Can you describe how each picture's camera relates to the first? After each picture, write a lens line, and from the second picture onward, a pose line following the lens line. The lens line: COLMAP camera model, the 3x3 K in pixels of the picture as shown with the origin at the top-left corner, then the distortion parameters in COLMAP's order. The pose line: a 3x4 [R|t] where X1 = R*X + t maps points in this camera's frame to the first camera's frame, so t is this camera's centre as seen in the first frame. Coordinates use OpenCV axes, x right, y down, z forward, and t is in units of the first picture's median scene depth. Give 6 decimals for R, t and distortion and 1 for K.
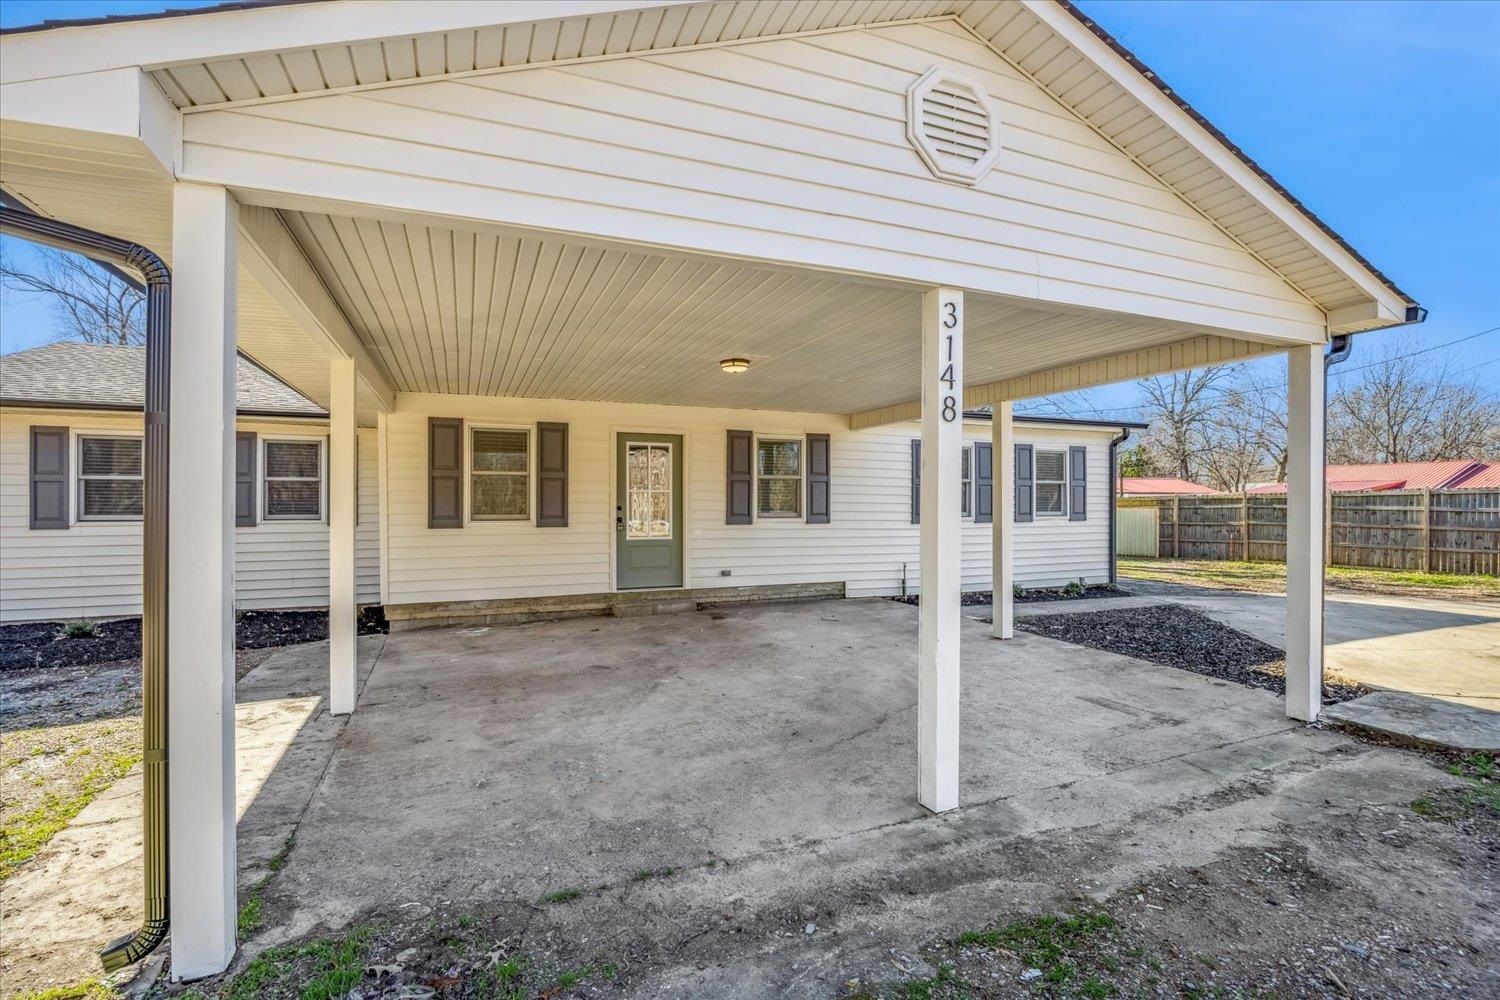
lens RADIAL K [[708.2, 0, 750.6], [0, 708.2, 504.5], [0, 0, 1]] dist [-0.010979, -0.001020]
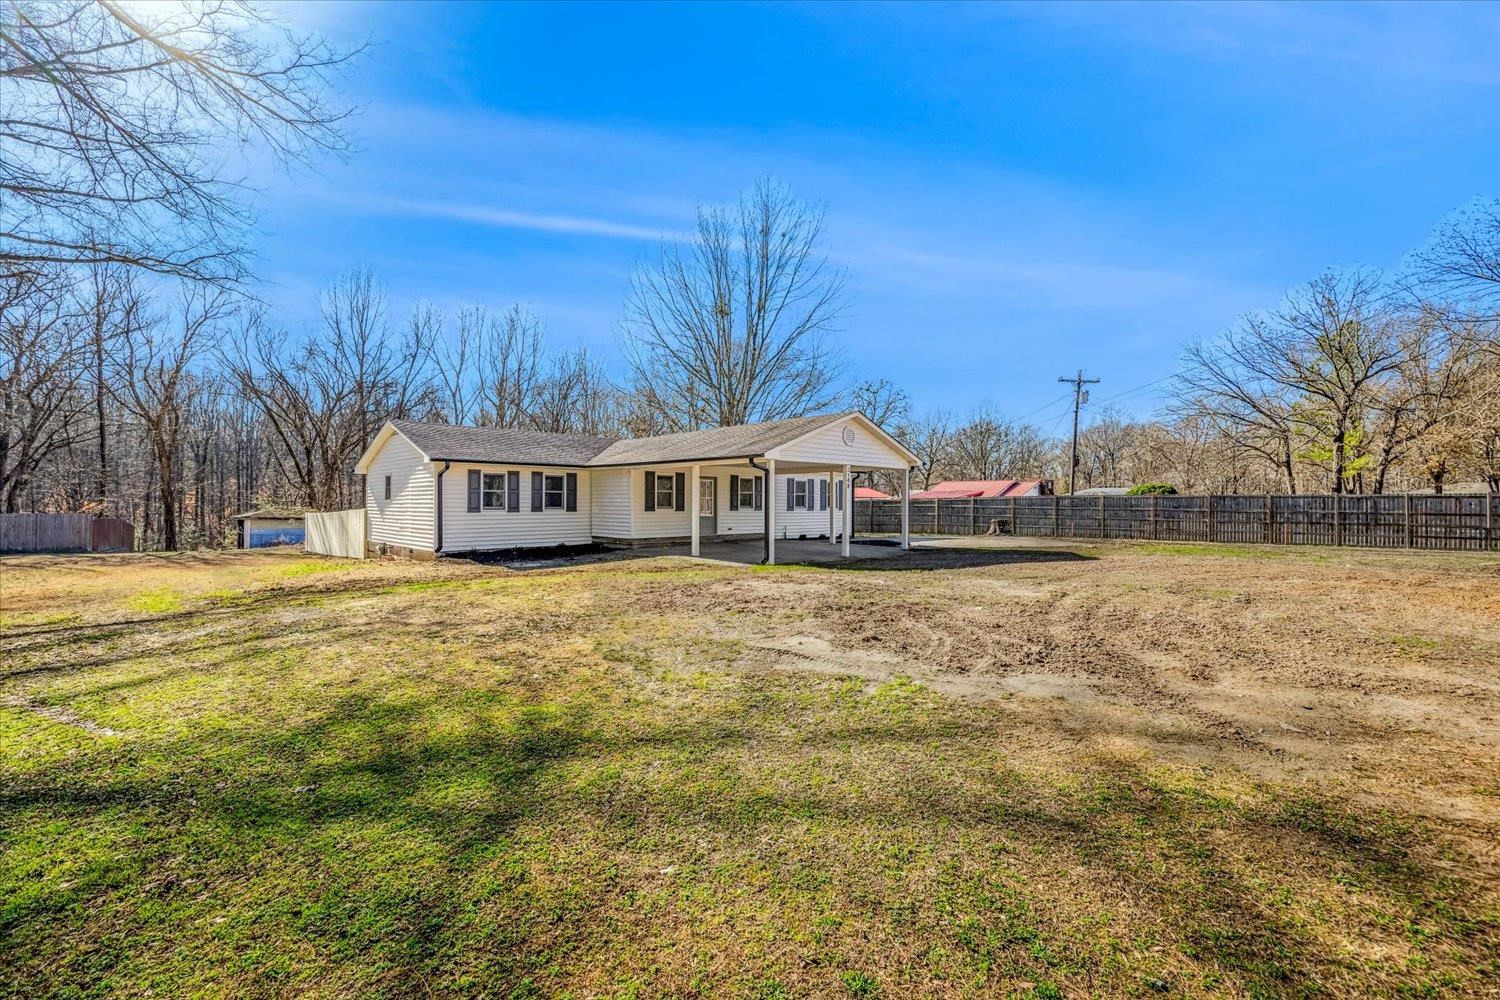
lens RADIAL K [[576.6, 0, 759.0], [0, 576.6, 497.4], [0, 0, 1]] dist [0.006578, 0.000275]
pose [[0.935417, 0.007571, 0.353465, -0.707685], [-0.003650, 0.999924, -0.011759, 0.003301], [-0.353528, 0.009709, 0.935374, -1.070905]]
